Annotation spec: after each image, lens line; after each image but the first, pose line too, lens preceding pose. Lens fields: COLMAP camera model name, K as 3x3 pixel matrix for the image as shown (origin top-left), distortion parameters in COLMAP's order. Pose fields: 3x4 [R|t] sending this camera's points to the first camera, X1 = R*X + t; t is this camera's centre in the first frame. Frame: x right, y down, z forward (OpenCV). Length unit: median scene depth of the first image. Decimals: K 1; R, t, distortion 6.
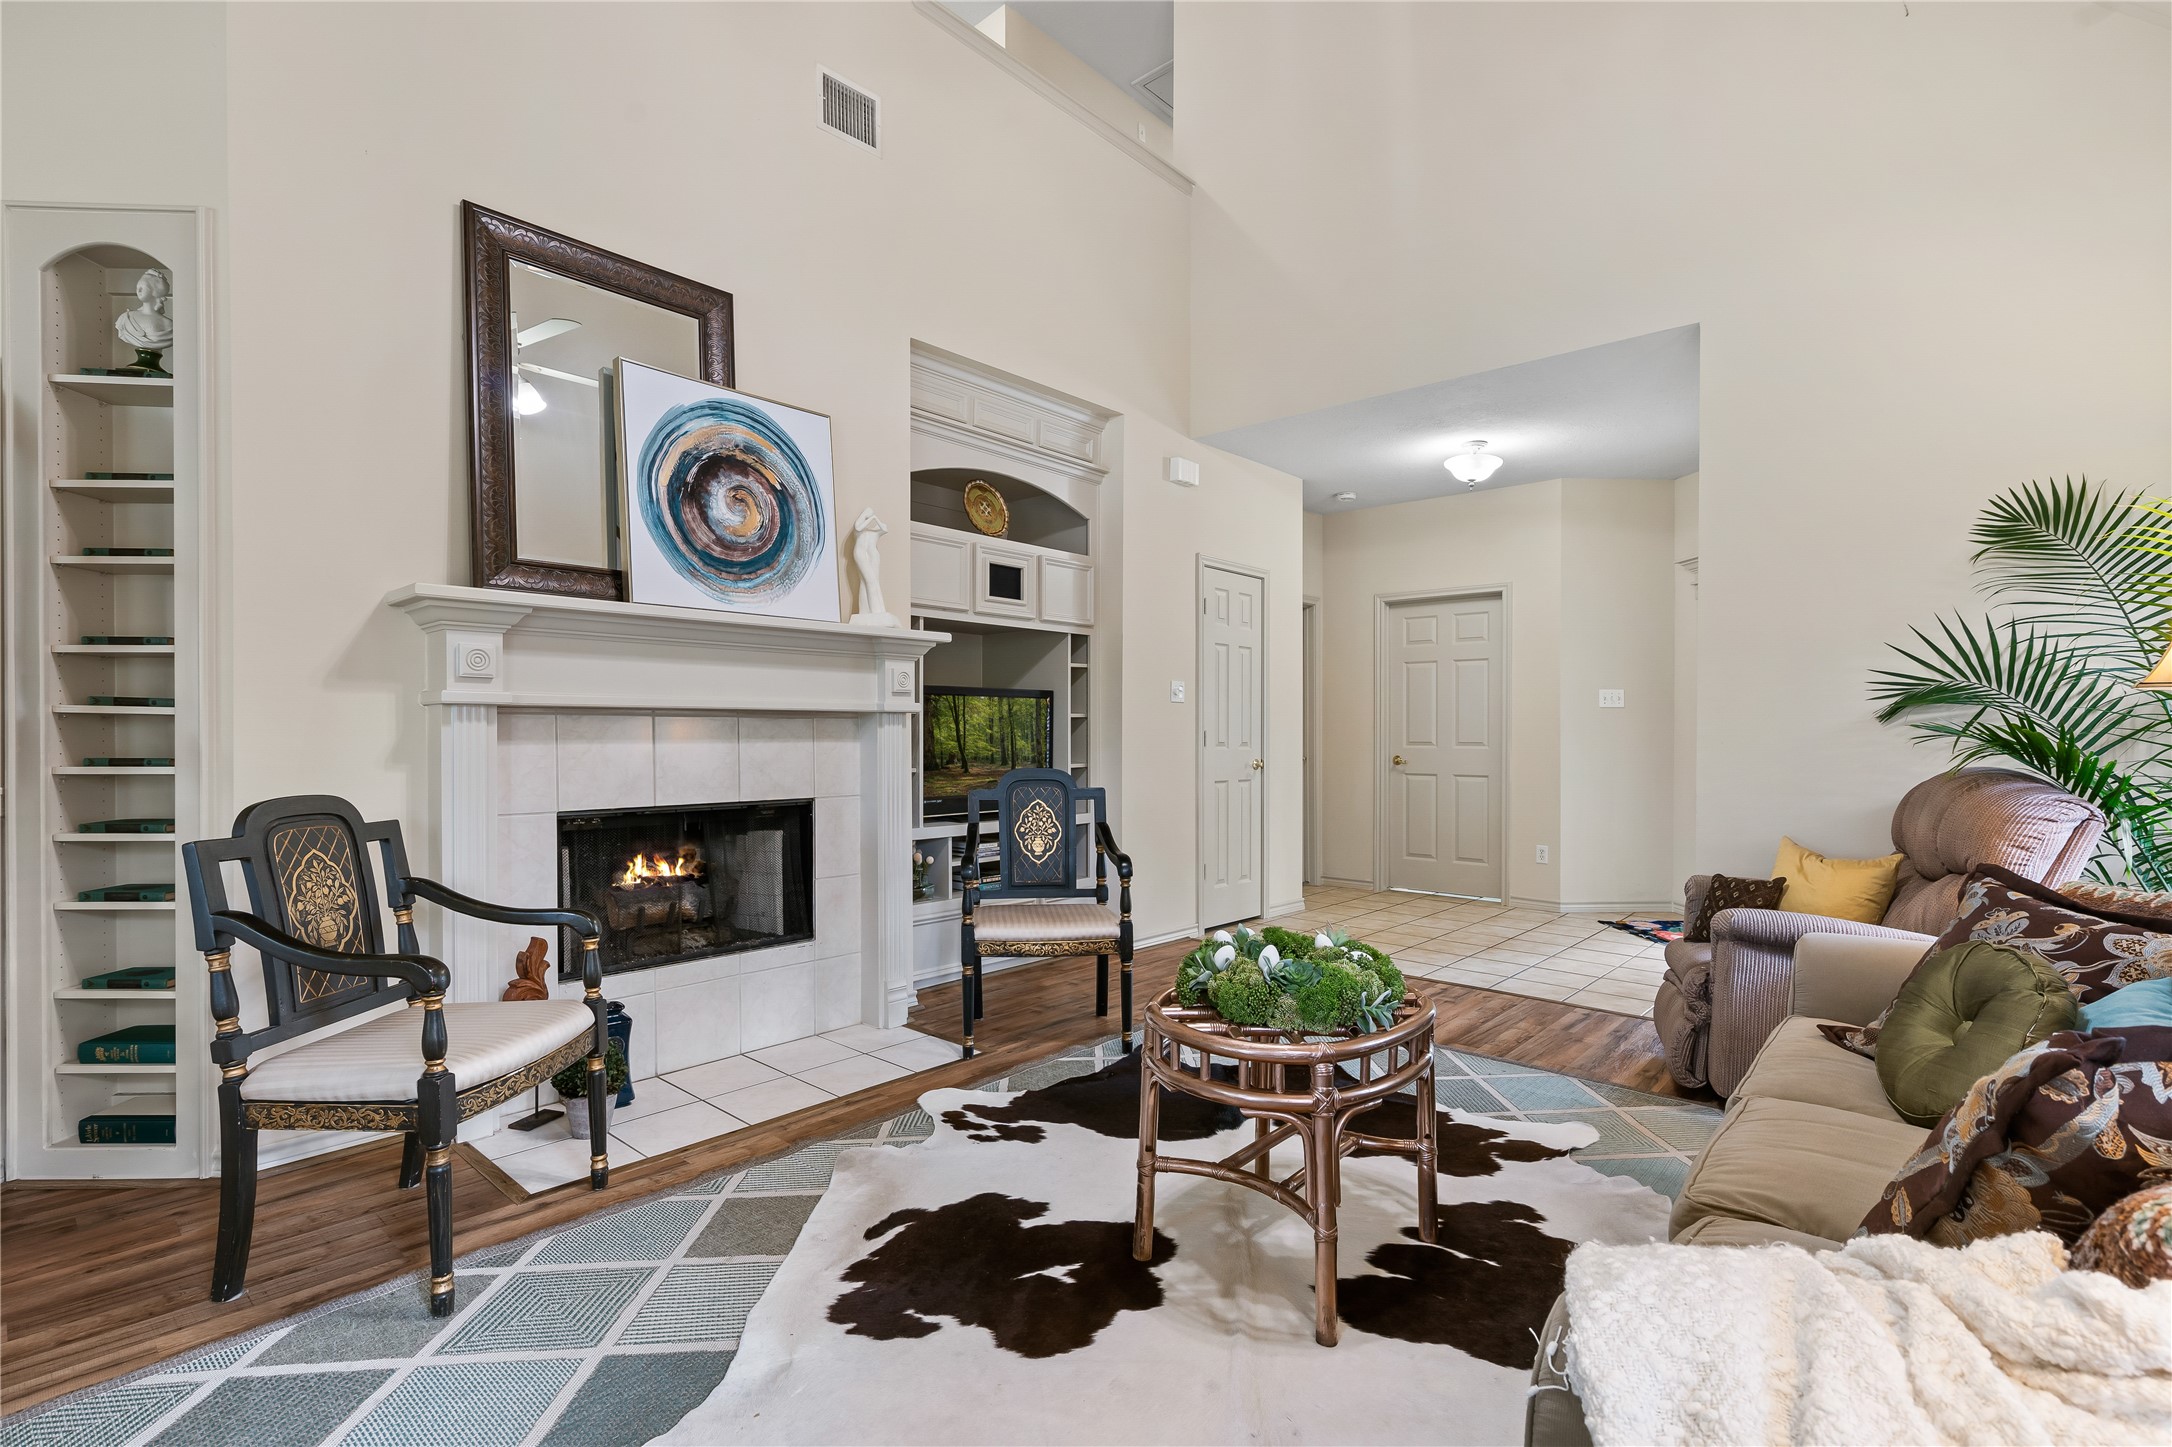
lens RADIAL K [[998.7, 0, 1083.2], [0, 998.7, 738.7], [0, 0, 1]] dist [-0.002205, 0.002608]
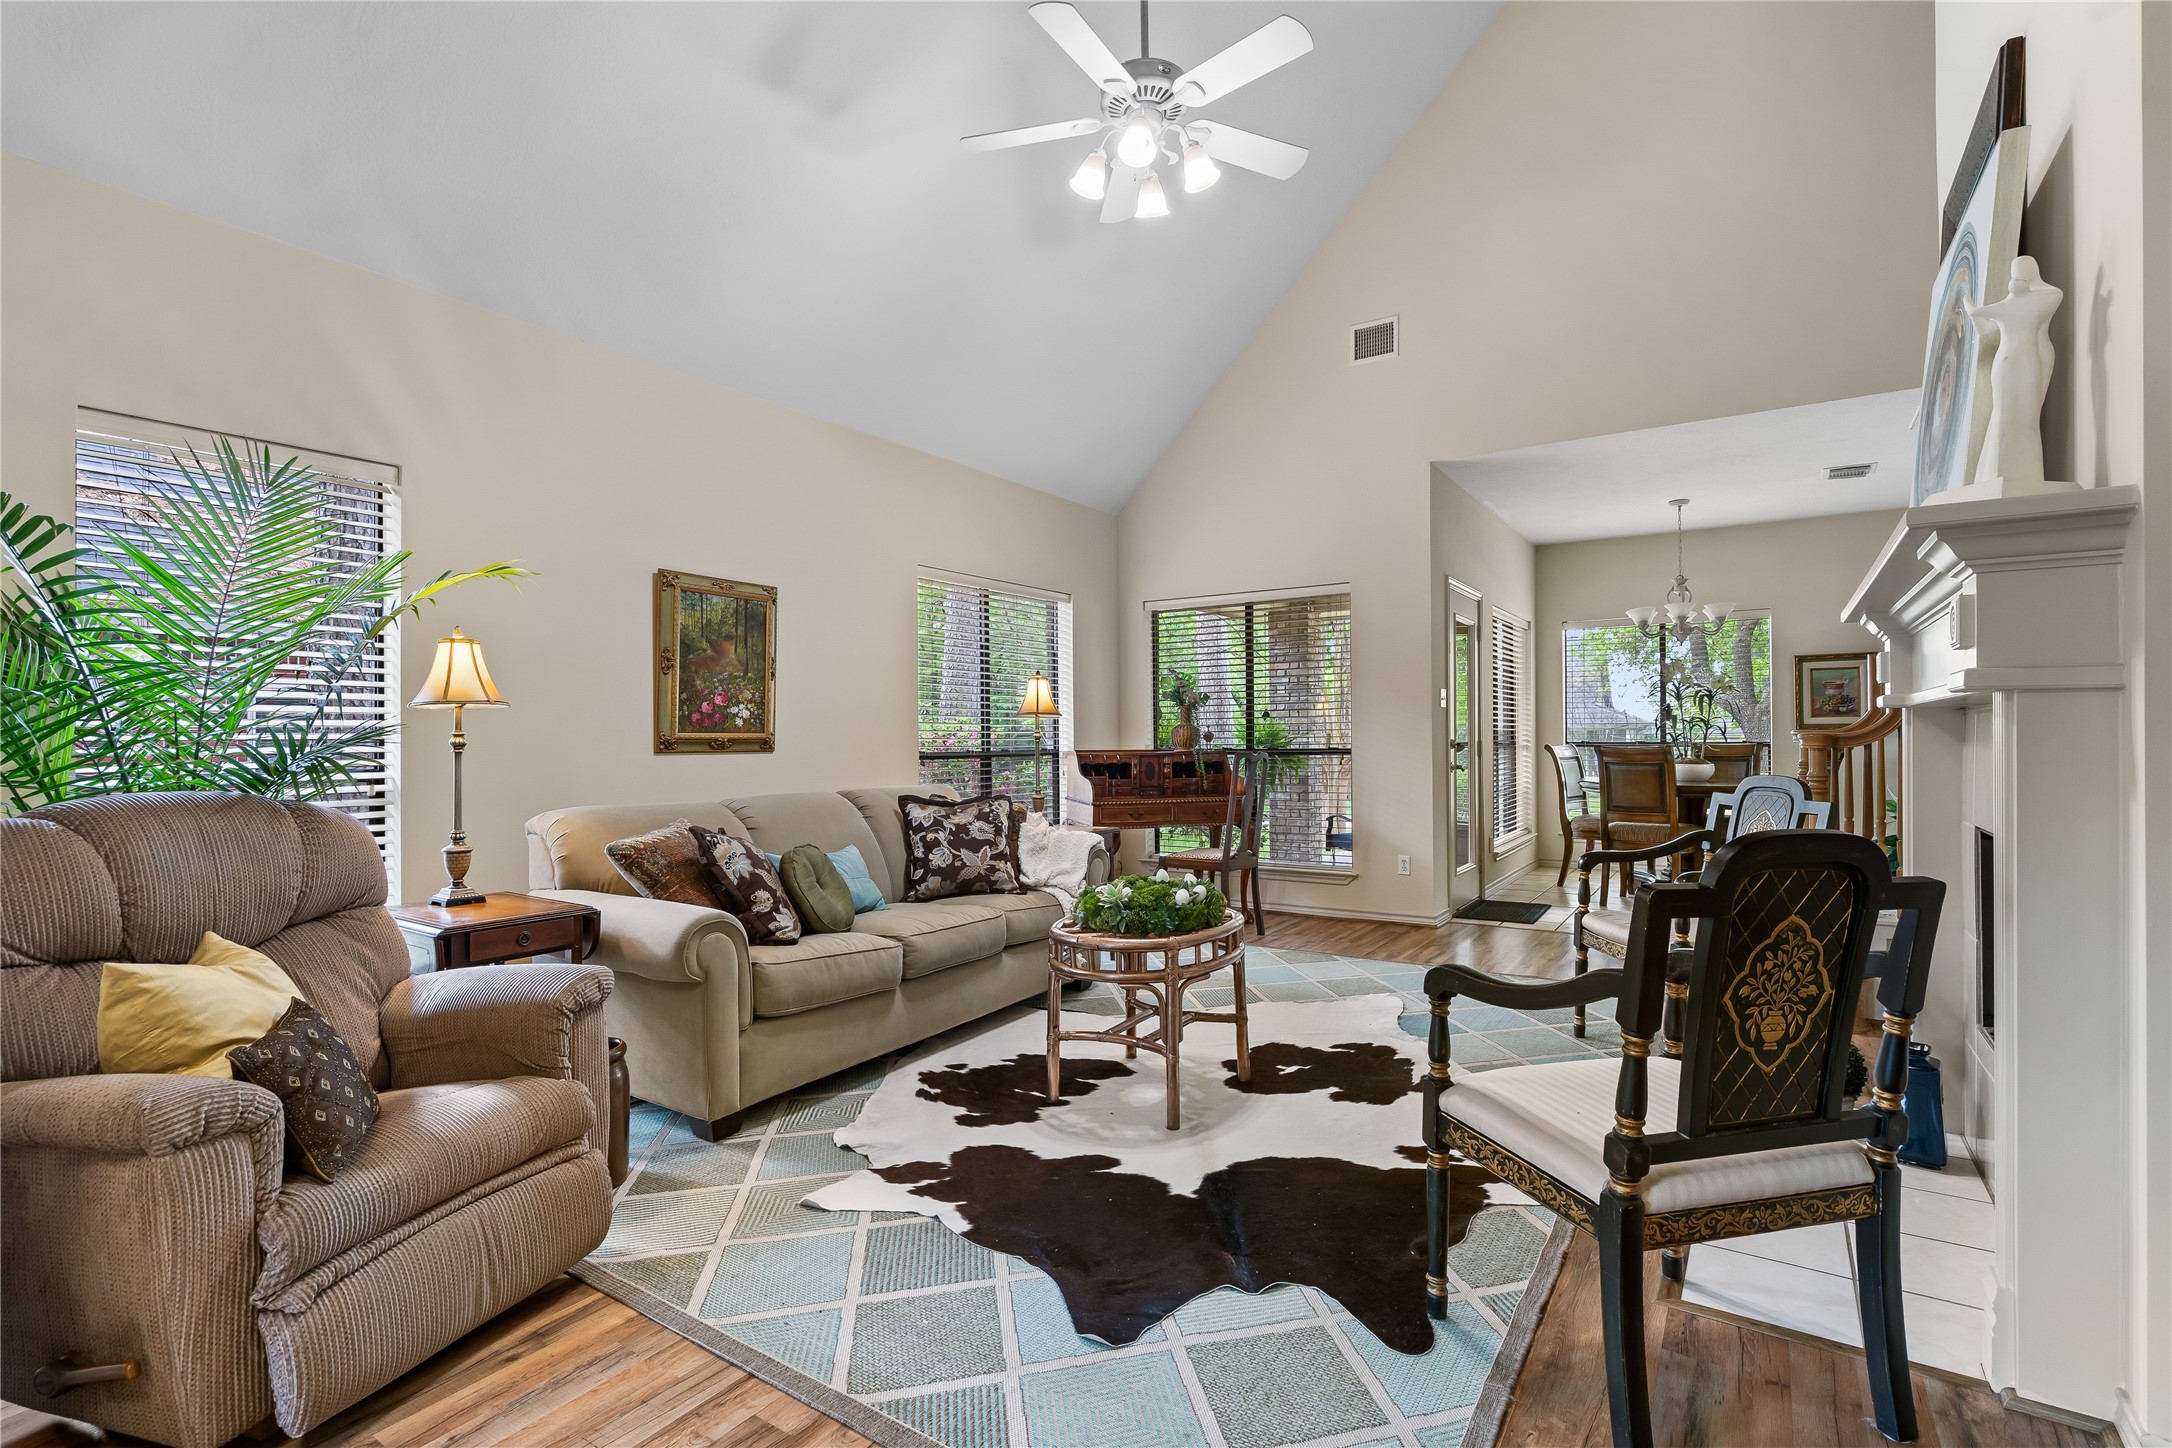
lens RADIAL K [[998.7, 0, 1093.3], [0, 998.7, 727.2], [0, 0, 1]] dist [-0.002205, 0.002608]
pose [[-0.989107, 0.003941, -0.147143, 0.341907], [0.004242, 0.999990, -0.001729, -0.012587], [0.147135, -0.002334, -0.989114, 1.660087]]
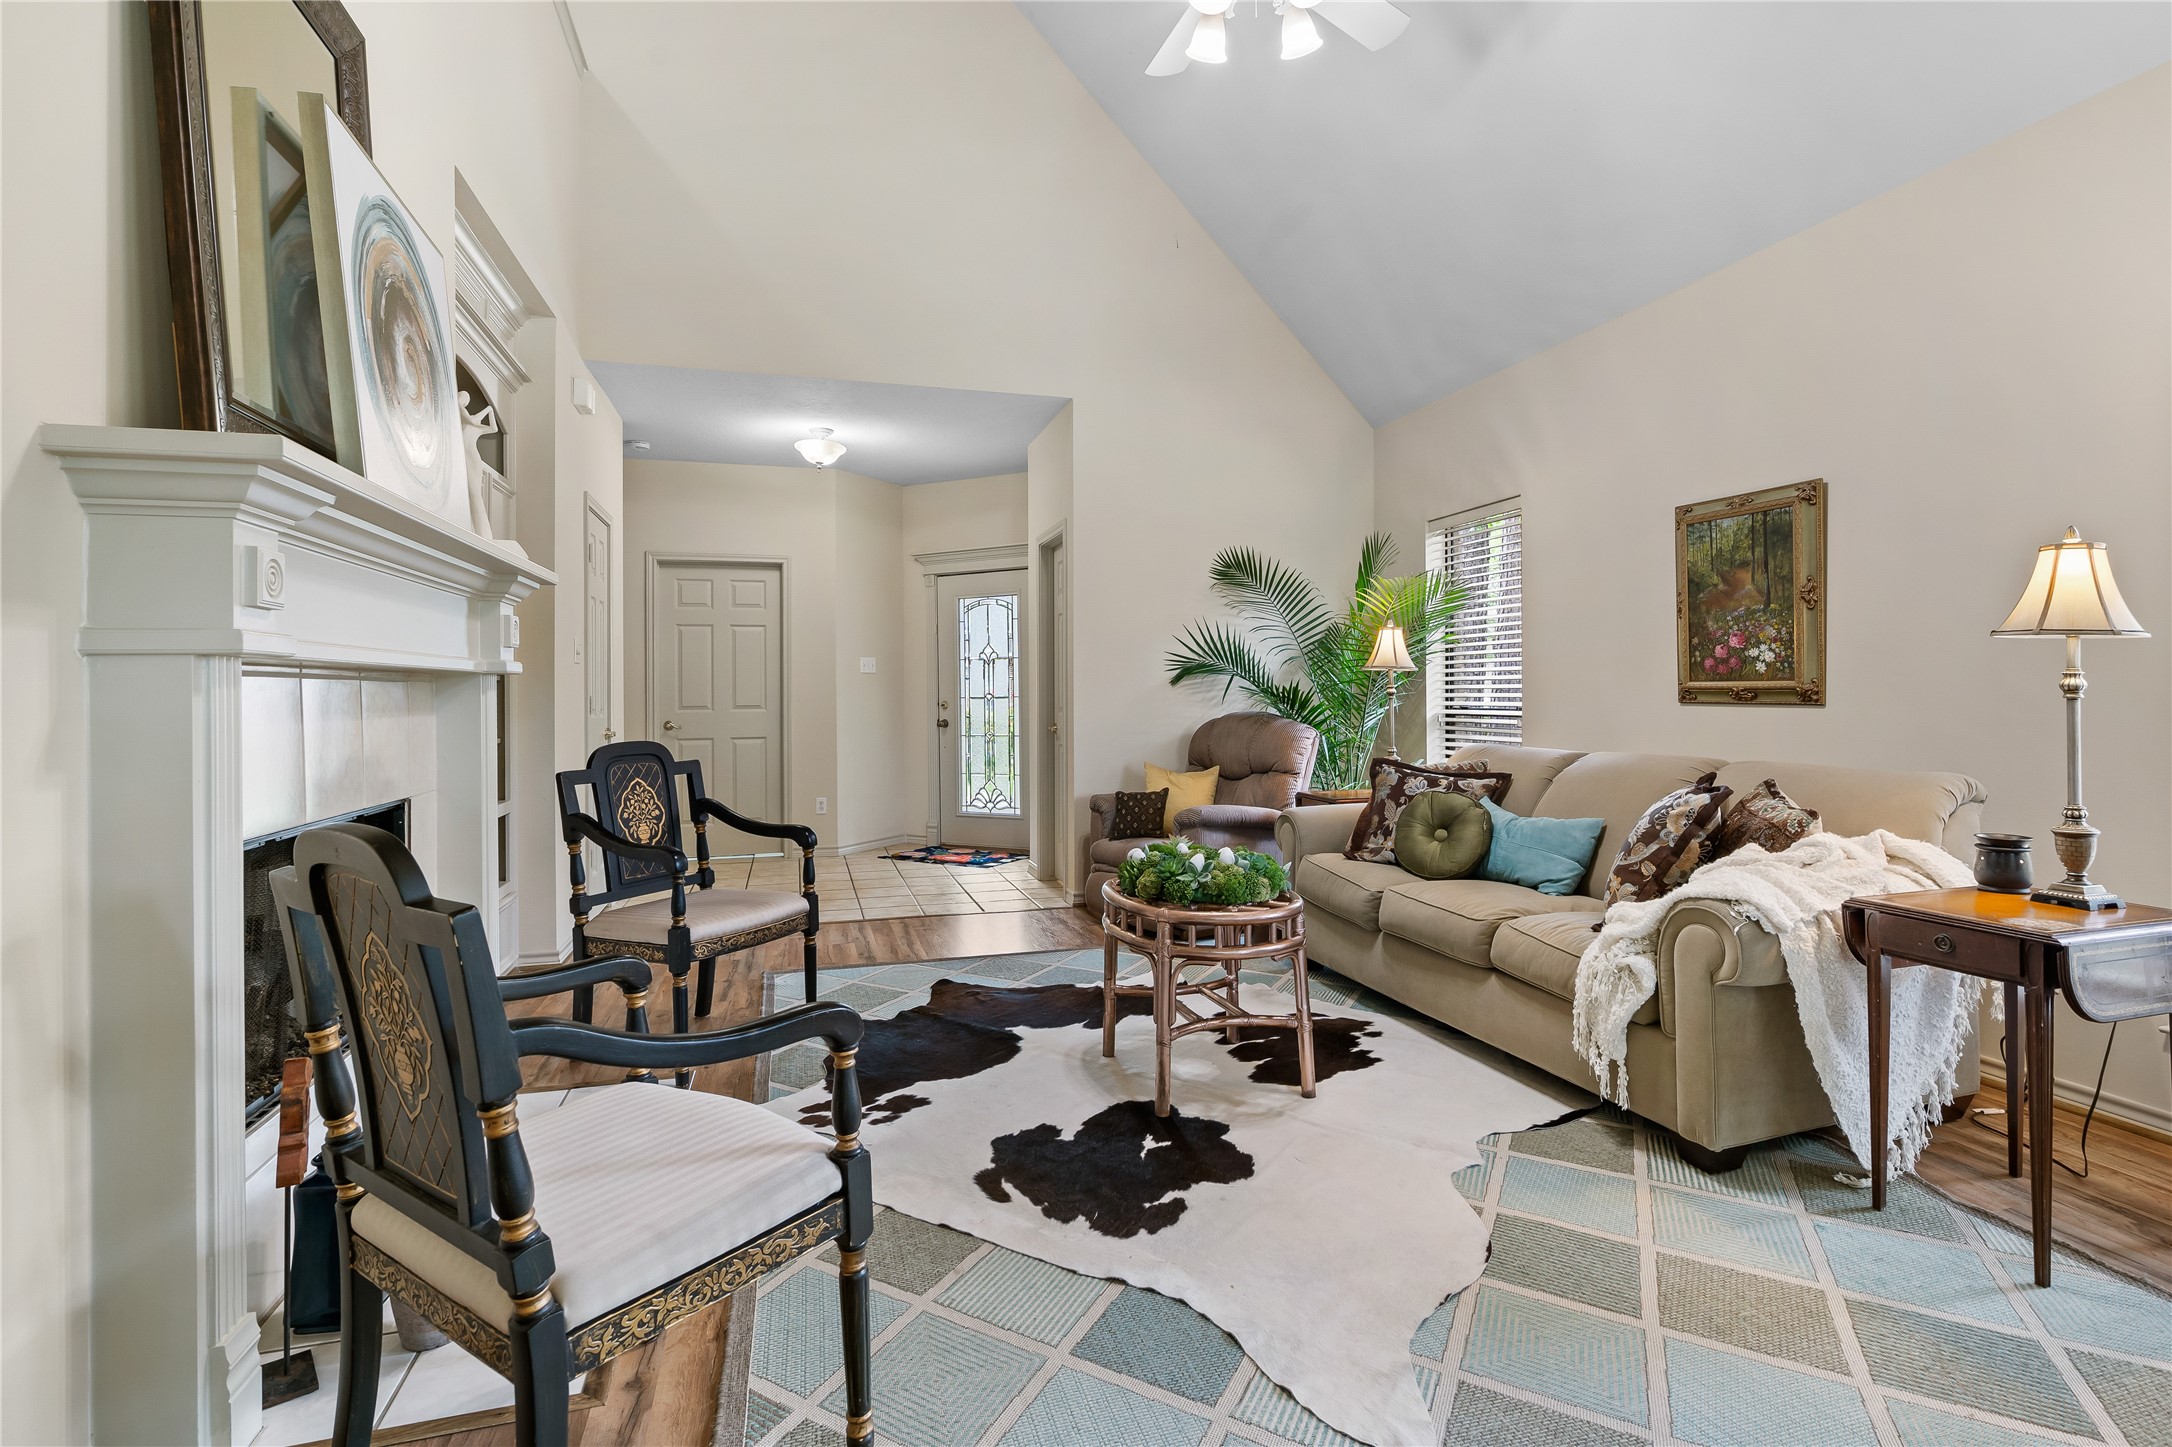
lens RADIAL K [[1056.3, 0, 1103.7], [0, 1056.3, 683.9], [0, 0, 1]] dist [-0.002567, -0.000048]
pose [[0.518955, 0.000017, 0.854802, -0.741868], [0.014933, 0.999847, -0.009085, -0.005949], [-0.854671, 0.017479, 0.518875, 0.246087]]
